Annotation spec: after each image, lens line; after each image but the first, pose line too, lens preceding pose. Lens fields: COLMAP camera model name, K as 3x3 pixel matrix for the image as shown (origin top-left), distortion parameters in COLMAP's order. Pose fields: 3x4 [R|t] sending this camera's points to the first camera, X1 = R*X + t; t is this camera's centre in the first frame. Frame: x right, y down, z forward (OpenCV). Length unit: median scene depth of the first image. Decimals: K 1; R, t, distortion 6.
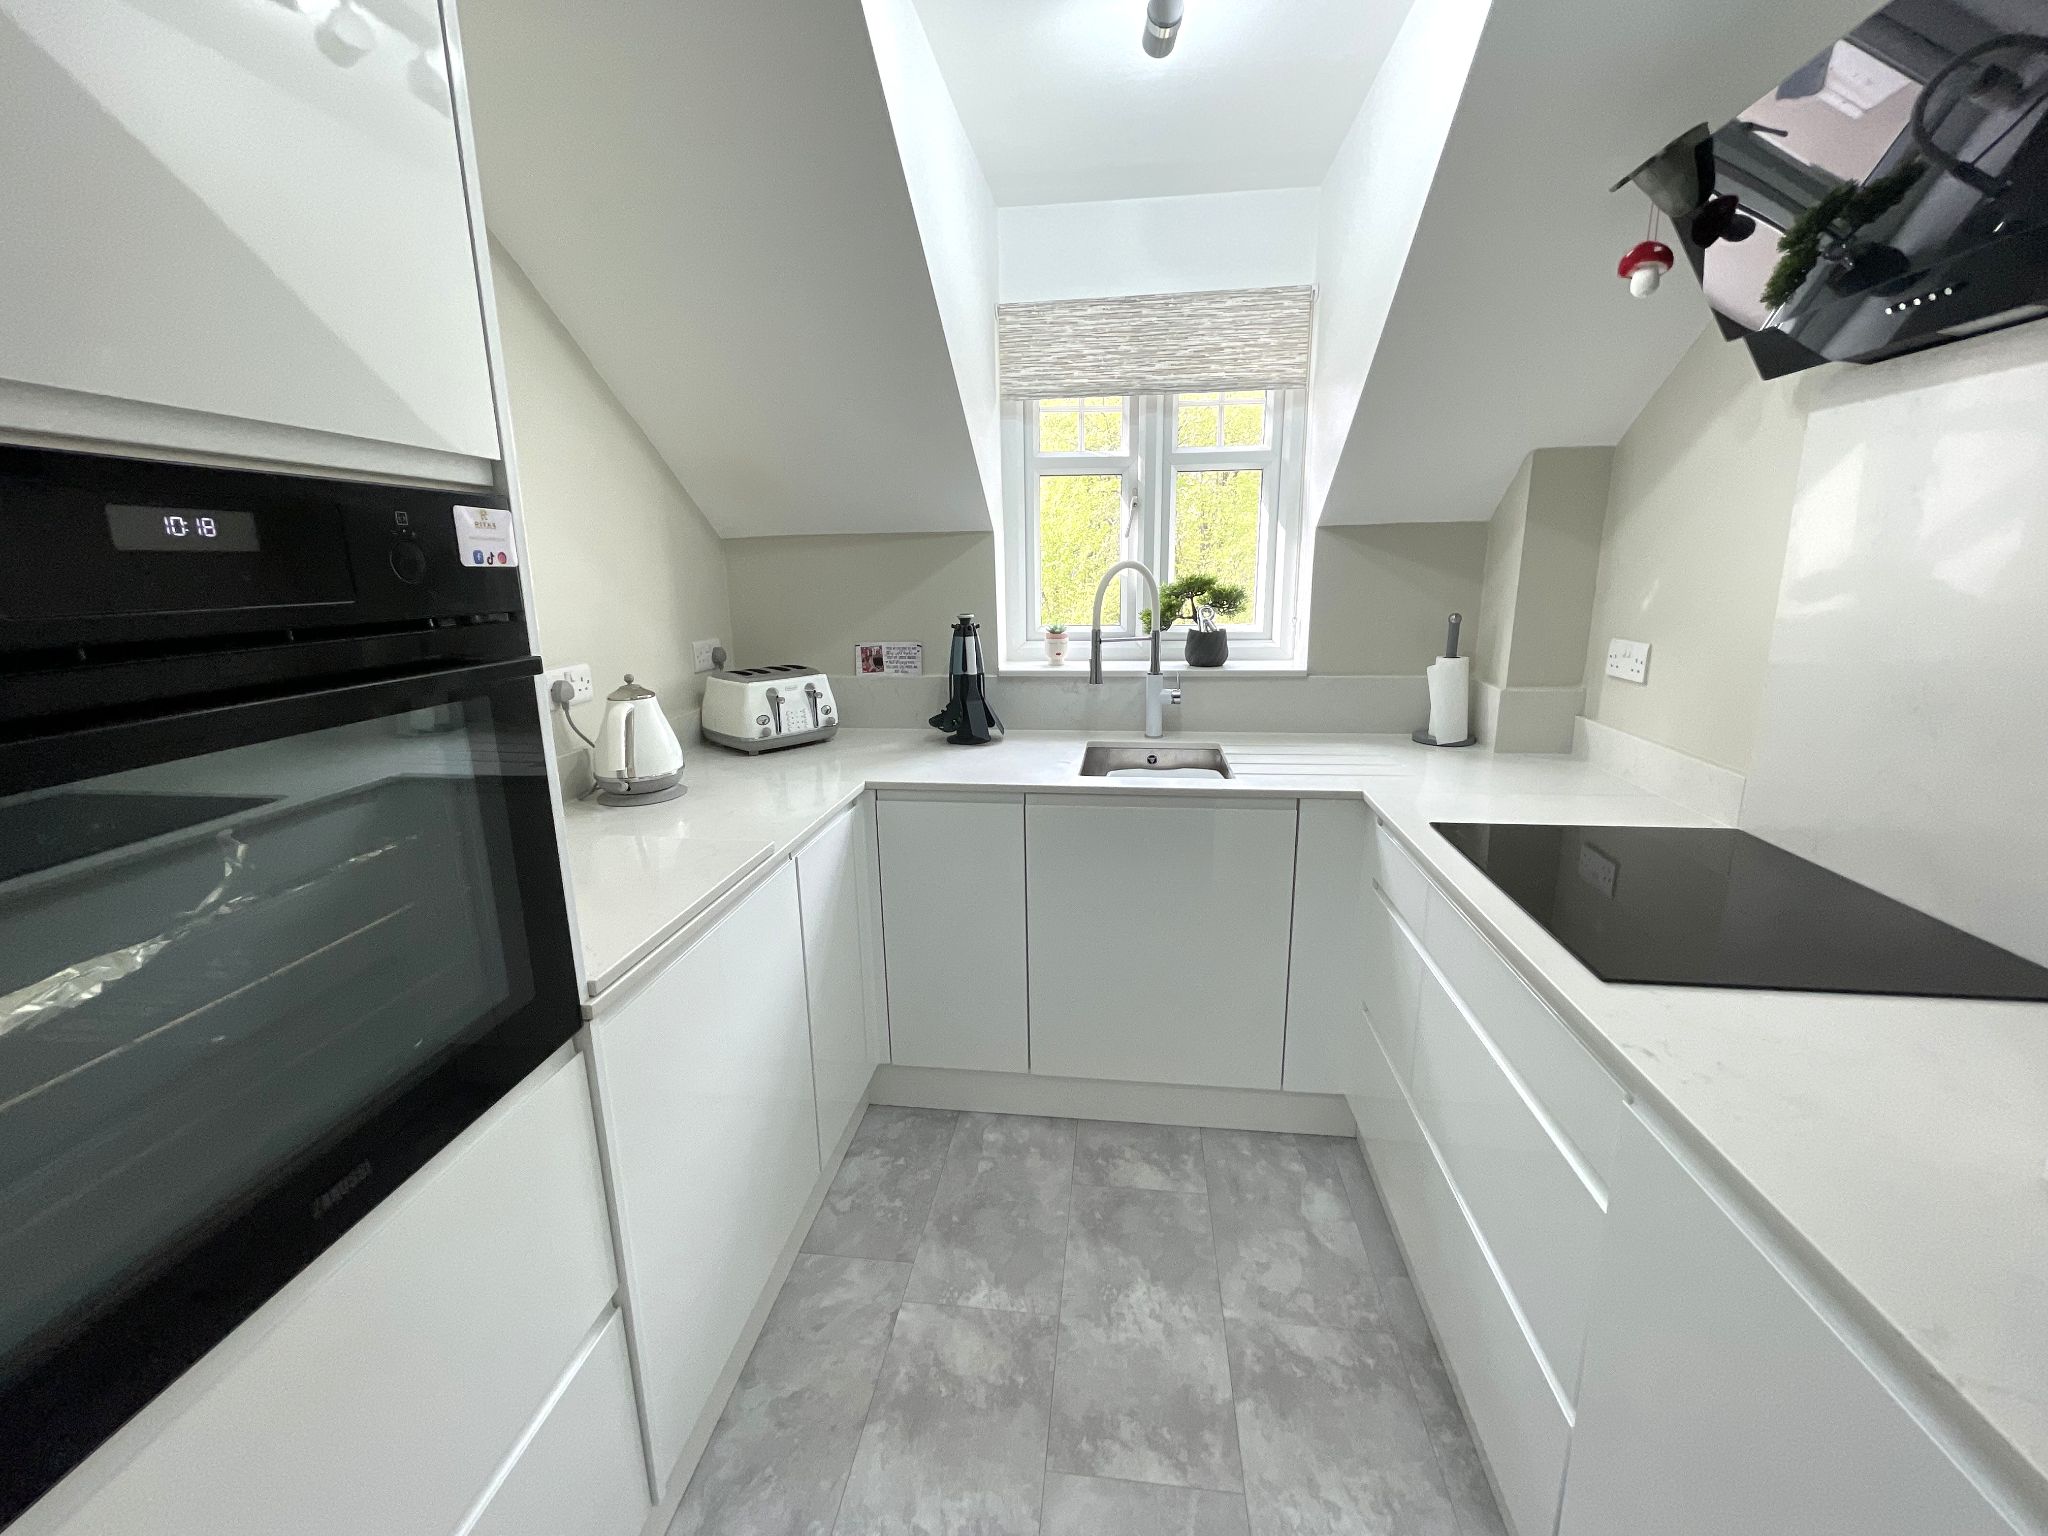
lens RADIAL K [[826.7, 0, 1022.9], [0, 826.7, 747.8], [0, 0, 1]] dist [-0.001612, -0.000165]
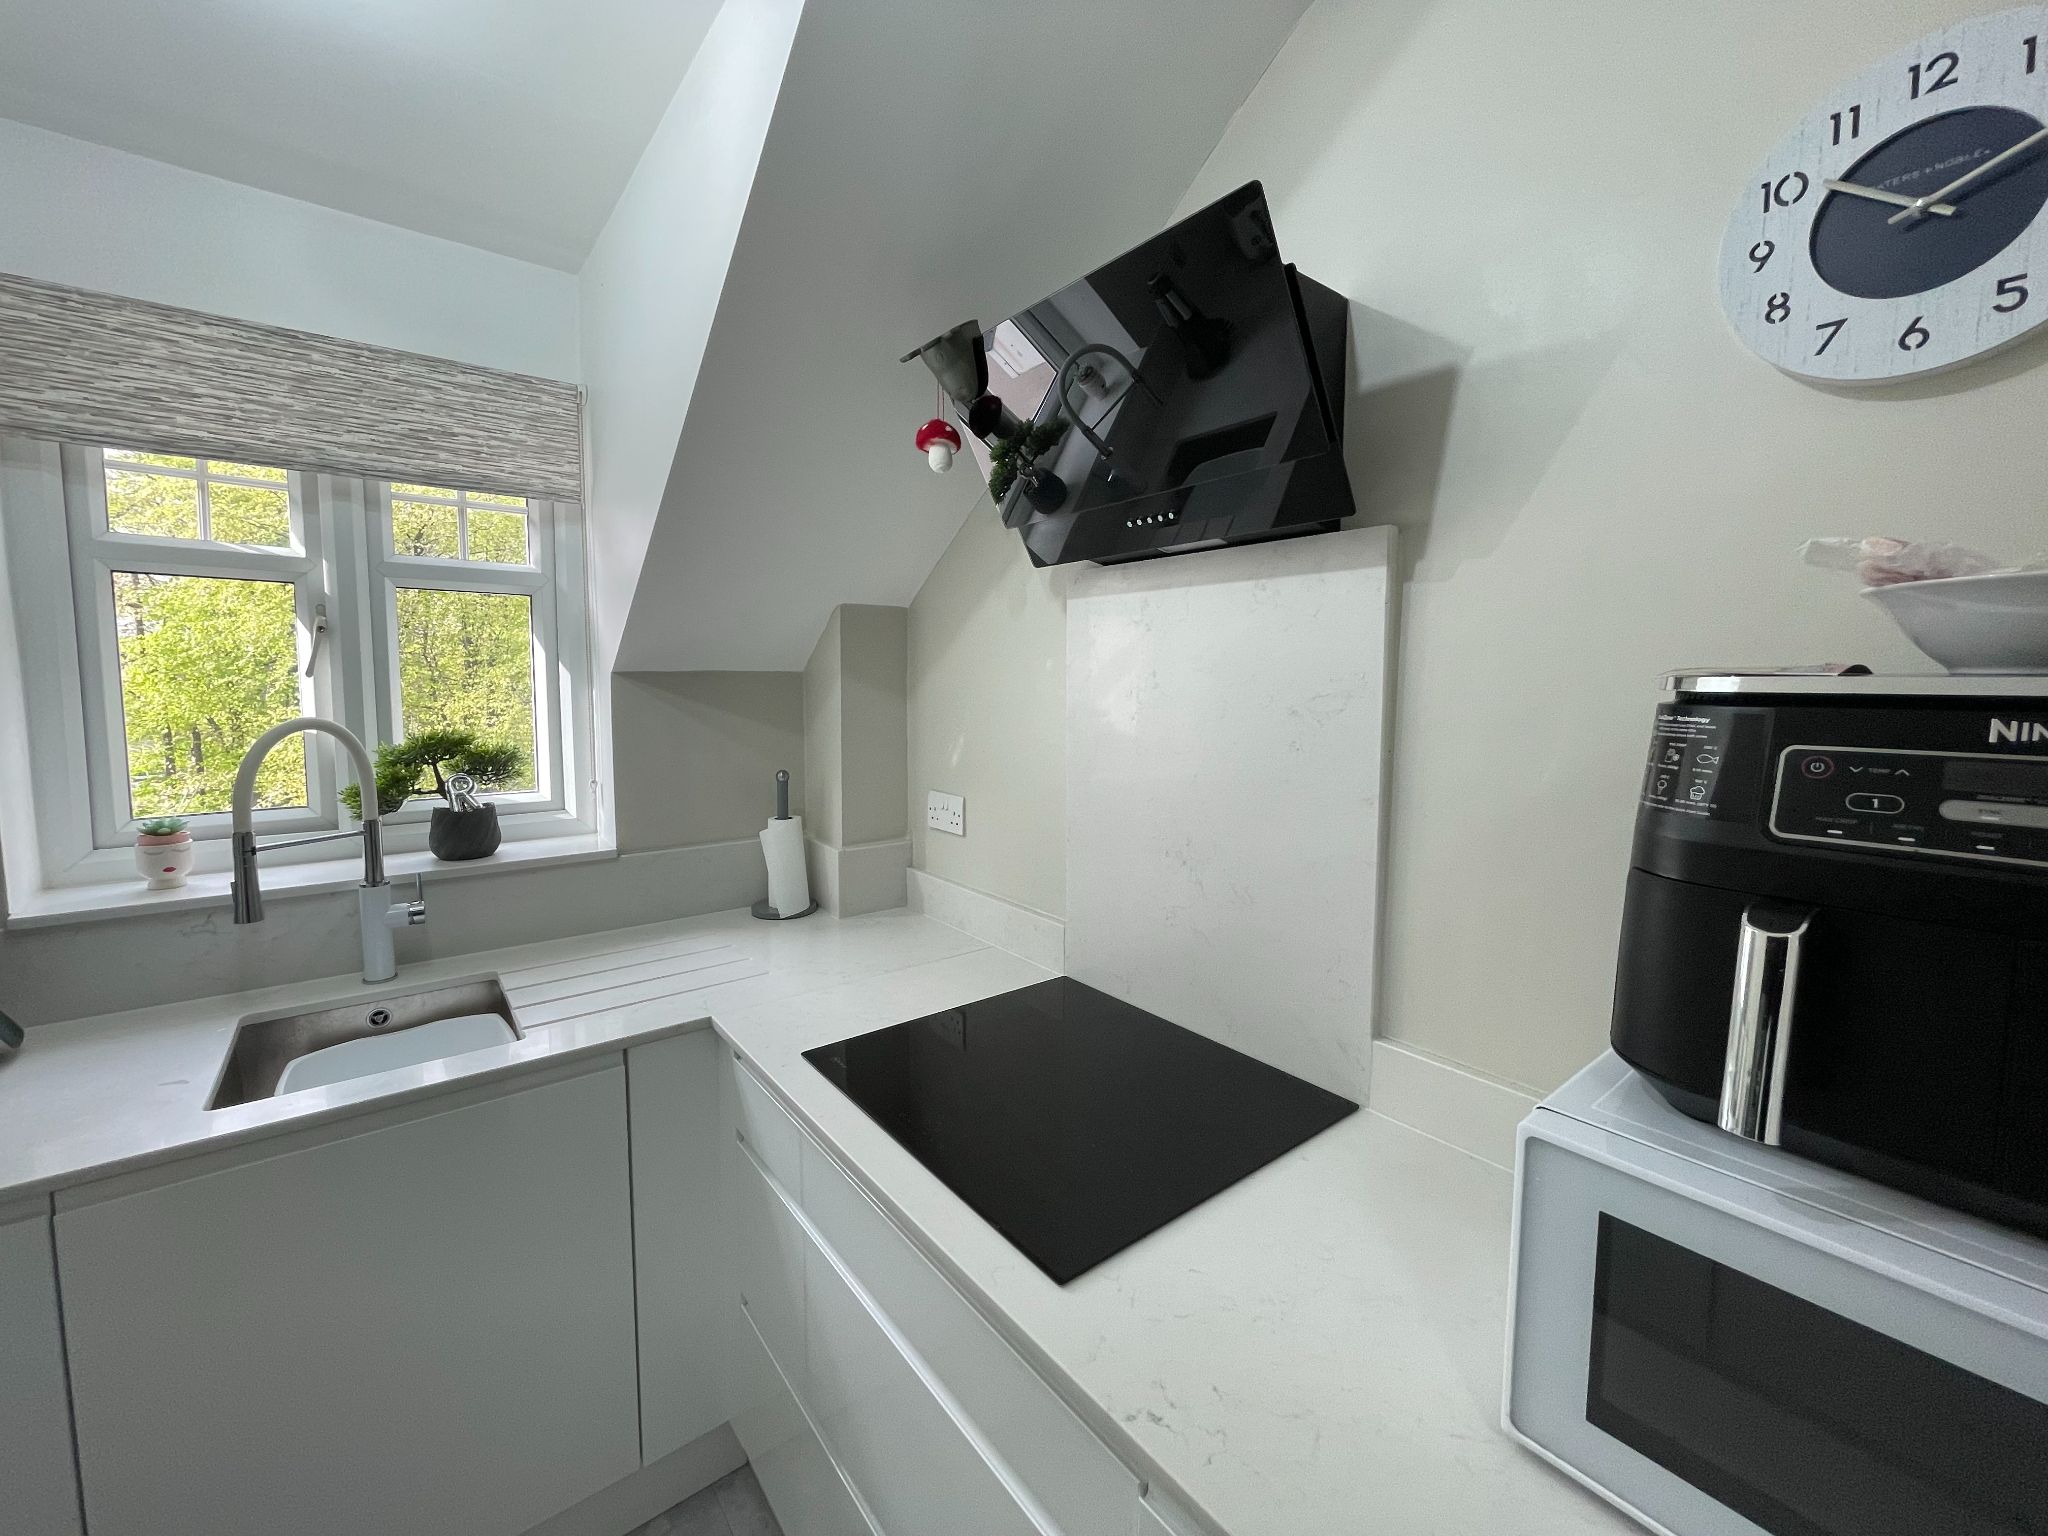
lens RADIAL K [[826.7, 0, 1022.9], [0, 826.7, 747.8], [0, 0, 1]] dist [-0.001612, -0.000165]
pose [[0.698910, -0.039580, 0.714114, 0.057583], [0.140191, 0.986680, -0.082519, -0.072562], [-0.701336, 0.157786, 0.695149, 0.171696]]
